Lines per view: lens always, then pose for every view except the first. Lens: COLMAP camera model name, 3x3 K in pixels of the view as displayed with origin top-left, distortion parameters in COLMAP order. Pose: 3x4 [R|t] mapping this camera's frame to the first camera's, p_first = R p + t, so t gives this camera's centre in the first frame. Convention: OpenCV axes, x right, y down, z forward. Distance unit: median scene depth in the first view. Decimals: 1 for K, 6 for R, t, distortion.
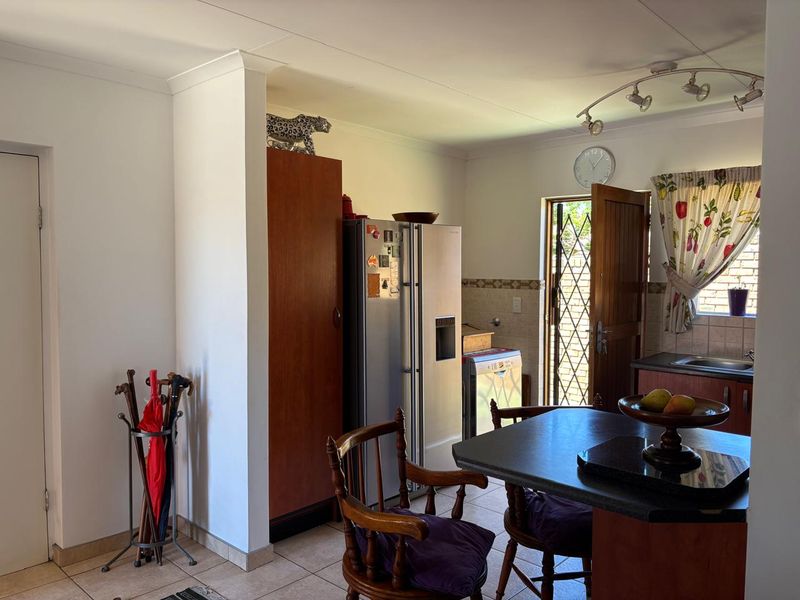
lens RADIAL K [[611.1, 0, 399.6], [0, 611.1, 299.5], [0, 0, 1]] dist [0.043441, -0.038660]
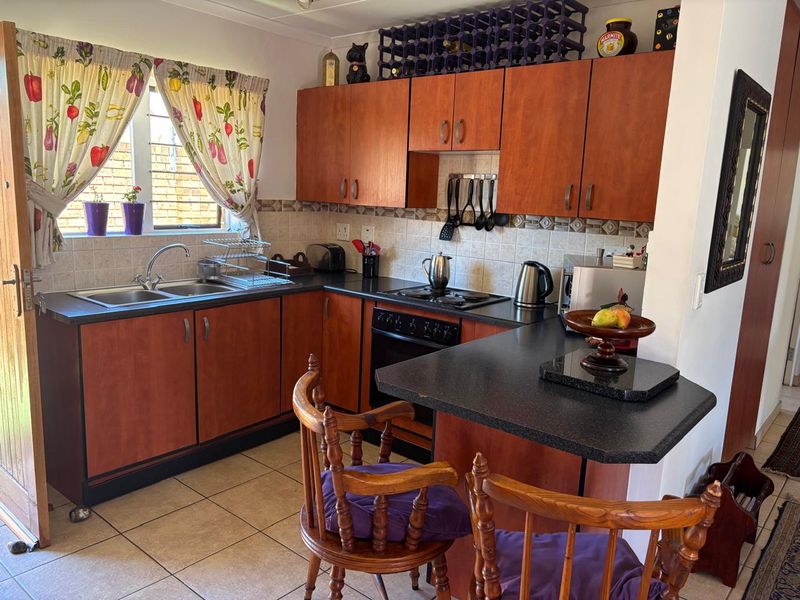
lens RADIAL K [[611.1, 0, 399.7], [0, 611.1, 300.4], [0, 0, 1]] dist [0.043441, -0.038660]
pose [[-0.033565, -0.186871, 0.981811, -0.286250], [0.014170, 0.982177, 0.187425, -0.036686], [-0.999336, 0.020203, -0.030319, 0.631814]]
